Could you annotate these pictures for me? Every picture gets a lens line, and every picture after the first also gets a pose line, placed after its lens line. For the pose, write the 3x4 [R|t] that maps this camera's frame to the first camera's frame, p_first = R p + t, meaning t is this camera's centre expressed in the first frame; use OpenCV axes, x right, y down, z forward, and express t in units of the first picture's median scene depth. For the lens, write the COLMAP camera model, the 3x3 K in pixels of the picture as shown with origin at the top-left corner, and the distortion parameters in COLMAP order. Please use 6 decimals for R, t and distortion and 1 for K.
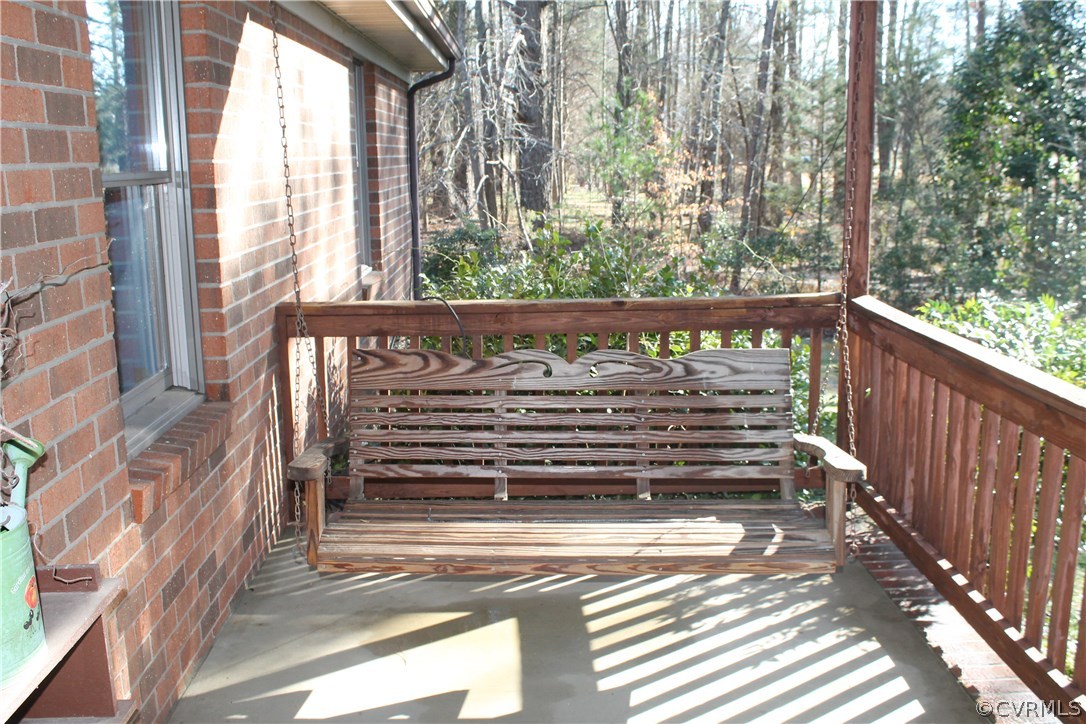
lens RADIAL K [[1037.1, 0, 543.0], [0, 1037.1, 362.0], [0, 0, 1]] dist [-0.152665, 0.000225]
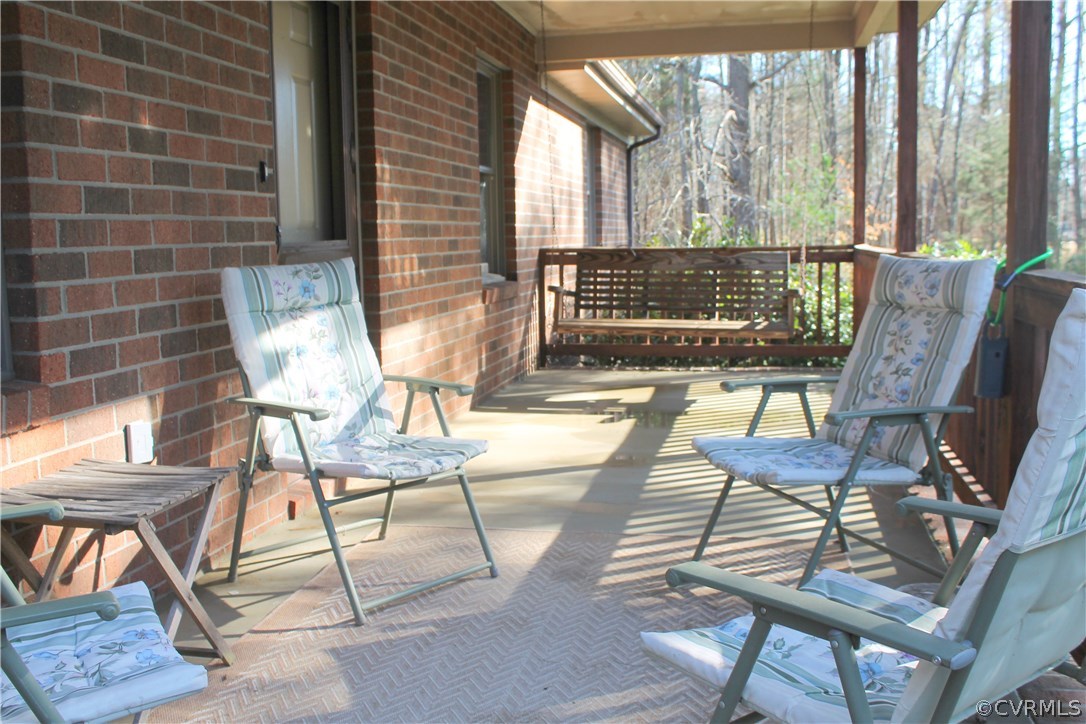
lens RADIAL K [[1037.1, 0, 543.0], [0, 1037.1, 362.0], [0, 0, 1]] dist [-0.152665, 0.000225]
pose [[0.973719, 0.022452, -0.226645, 0.116218], [-0.039359, 0.996745, -0.070354, 0.183747], [0.224327, 0.077426, 0.971433, -0.529649]]
